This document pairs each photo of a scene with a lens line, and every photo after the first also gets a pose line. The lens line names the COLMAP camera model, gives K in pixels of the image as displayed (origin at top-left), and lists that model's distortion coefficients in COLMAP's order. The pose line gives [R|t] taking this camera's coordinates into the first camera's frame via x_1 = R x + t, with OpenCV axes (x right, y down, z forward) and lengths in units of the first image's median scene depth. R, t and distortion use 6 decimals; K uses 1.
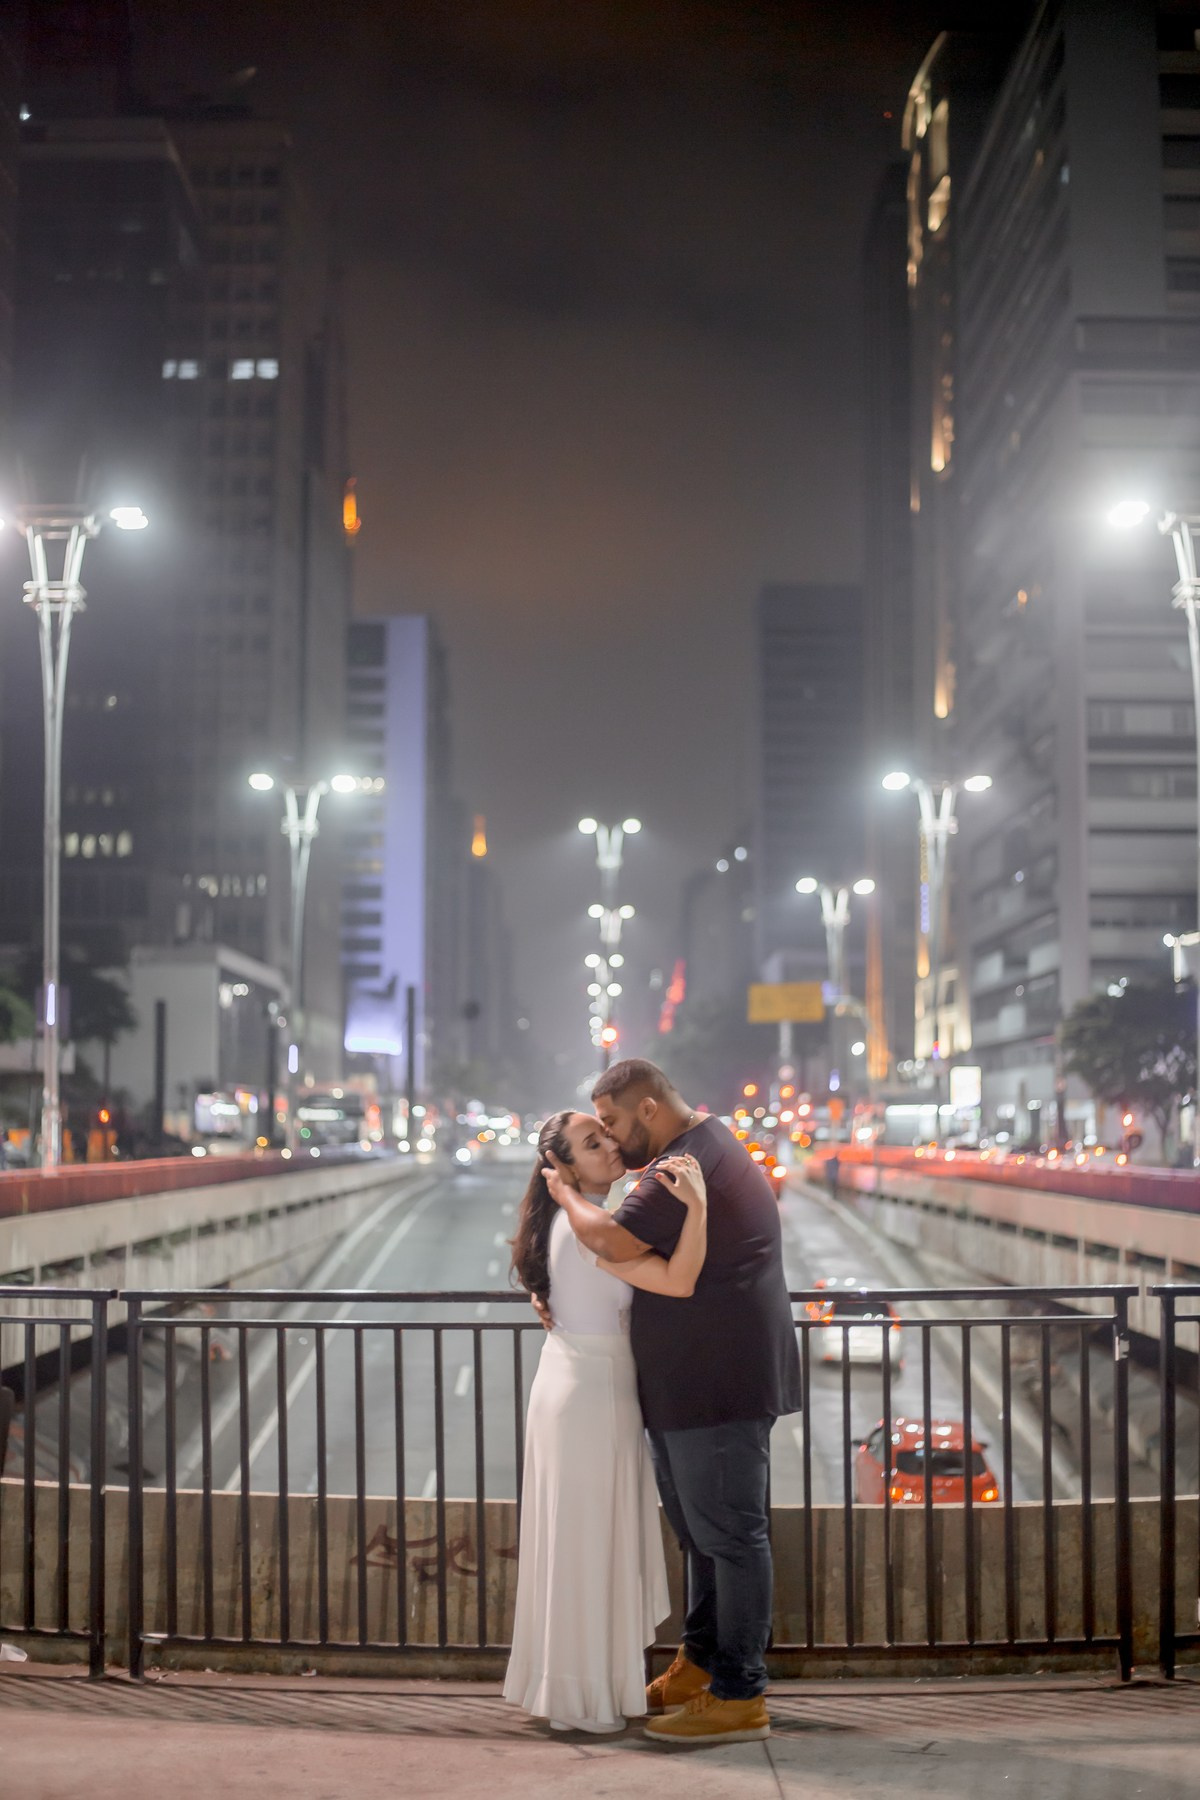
lens RADIAL K [[2649.7, 0, 604.3], [0, 2649.7, 893.5], [0, 0, 1]] dist [-0.108615, -0.014822]
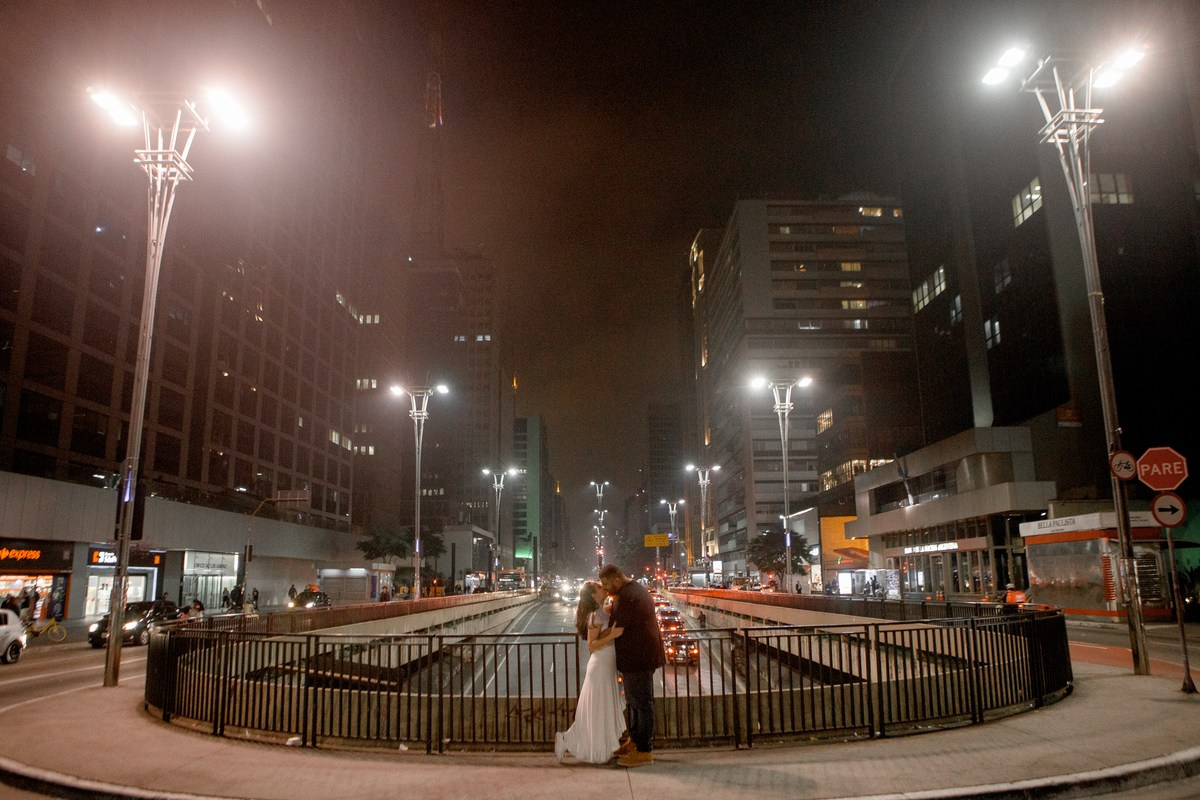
lens RADIAL K [[863.0, 0, 608.9], [0, 863.0, 400.8], [0, 0, 1]] dist [-0.108540, 0.100475]
pose [[0.999772, -0.016974, 0.012980, 0.003638], [0.018408, 0.992630, -0.119775, -0.001568], [-0.010852, 0.119986, 0.992716, -0.016045]]
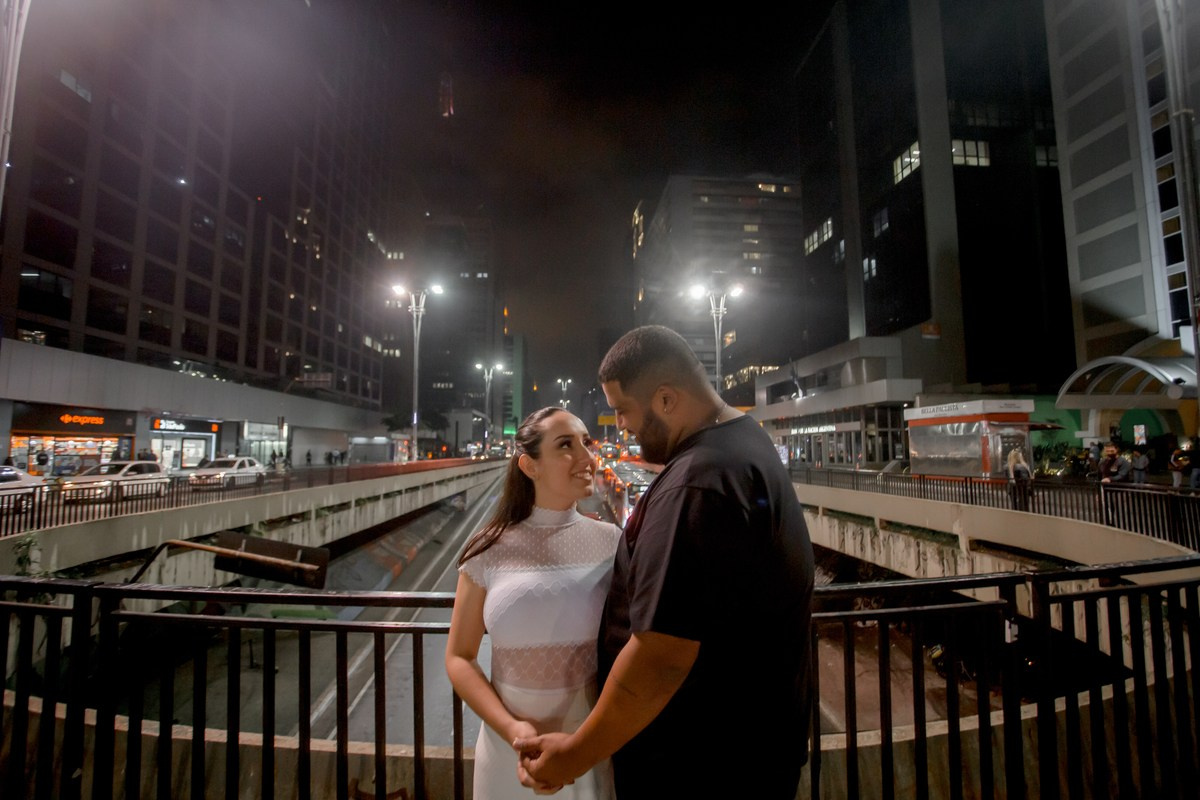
lens RADIAL K [[591.9, 0, 601.1], [0, 591.9, 392.6], [0, 0, 1]] dist [-0.086898, 0.036430]
pose [[0.997966, 0.002161, 0.063710, 0.000803], [-0.001484, 0.999942, -0.010672, 0.009820], [-0.063729, 0.010556, 0.997911, 0.098383]]
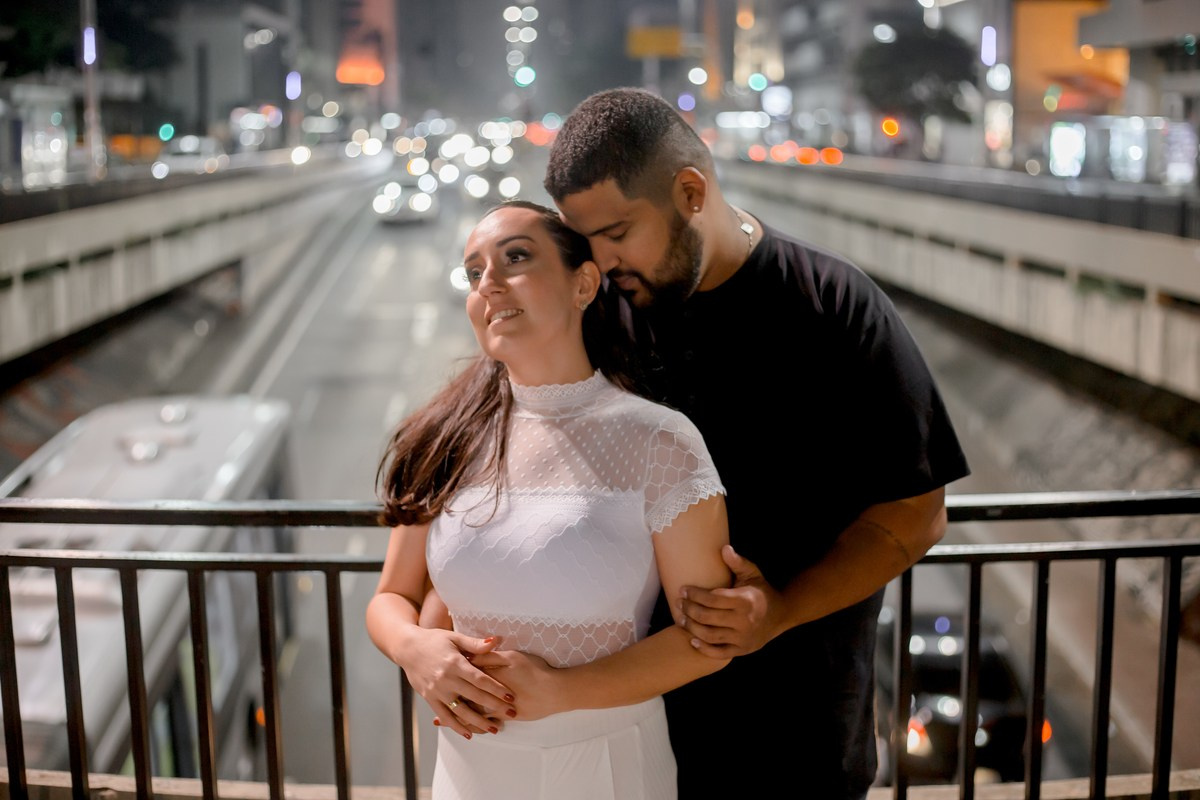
lens RADIAL K [[1787.9, 0, 598.5], [0, 1787.9, 402.2], [0, 0, 1]] dist [-0.074001, -0.068620]
pose [[0.999081, -0.009601, 0.041773, -0.000994], [-0.000554, 0.971611, 0.236583, 0.004671], [-0.042858, -0.236389, 0.970713, 0.079037]]
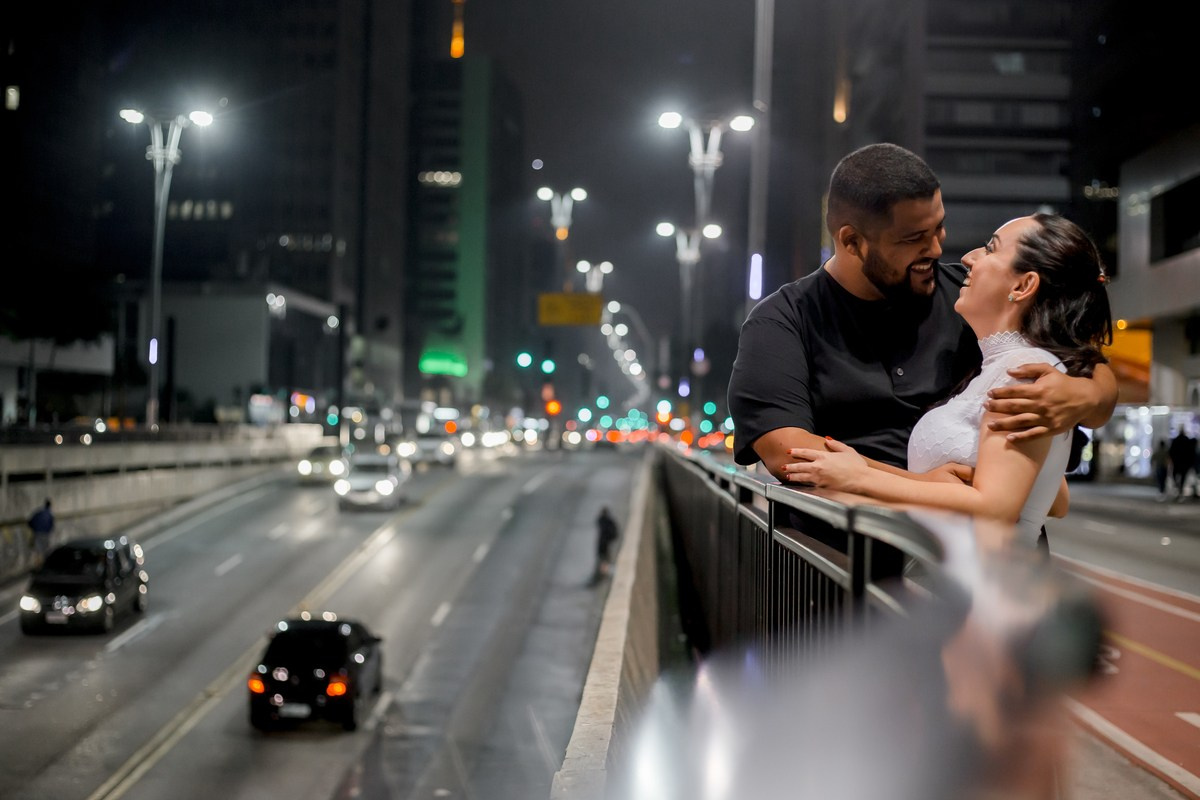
lens RADIAL K [[1848.0, 0, 599.2], [0, 1848.0, 399.1], [0, 0, 1]] dist [-0.089793, -0.103752]
pose [[0.999231, 0.017771, -0.034961, 0.129353], [-0.015300, 0.997450, 0.069714, 0.027899], [0.036110, -0.069125, 0.996954, 0.220891]]
